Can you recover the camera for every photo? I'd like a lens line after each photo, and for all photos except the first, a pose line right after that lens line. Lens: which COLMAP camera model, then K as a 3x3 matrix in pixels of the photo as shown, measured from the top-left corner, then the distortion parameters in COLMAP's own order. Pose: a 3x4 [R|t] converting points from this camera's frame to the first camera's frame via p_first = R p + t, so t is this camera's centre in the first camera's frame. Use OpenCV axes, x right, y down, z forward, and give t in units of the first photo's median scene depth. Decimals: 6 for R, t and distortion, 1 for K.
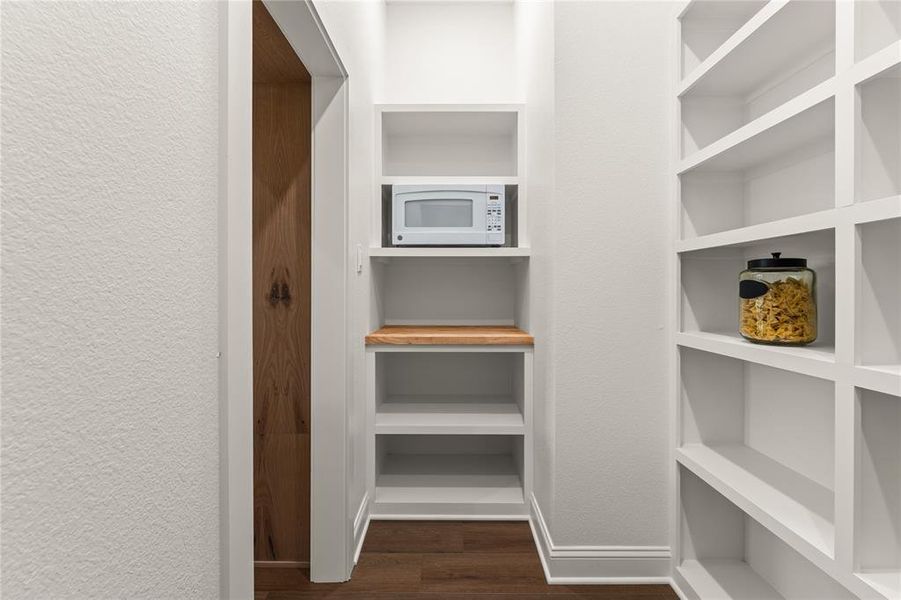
lens RADIAL K [[365.8, 0, 446.4], [0, 365.8, 282.3], [0, 0, 1]] dist [-0.009896, 0.000088]
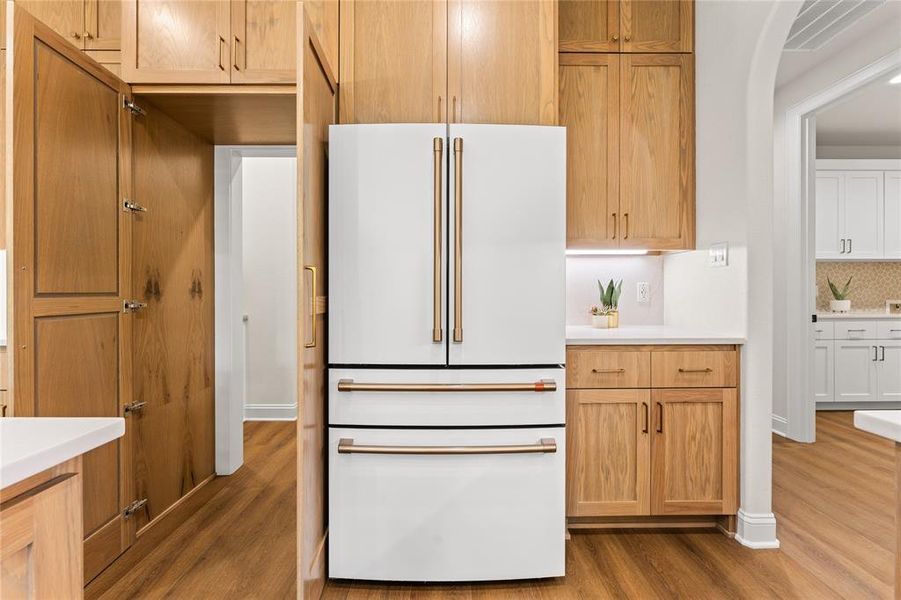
lens RADIAL K [[513.0, 0, 449.3], [0, 513.0, 301.4], [0, 0, 1]] dist [-0.007966, -0.002646]
pose [[-0.013440, -0.007516, 0.999881, -2.372890], [-0.003869, 0.999965, 0.007465, 0.060922], [-0.999902, -0.003768, -0.013468, 0.086365]]
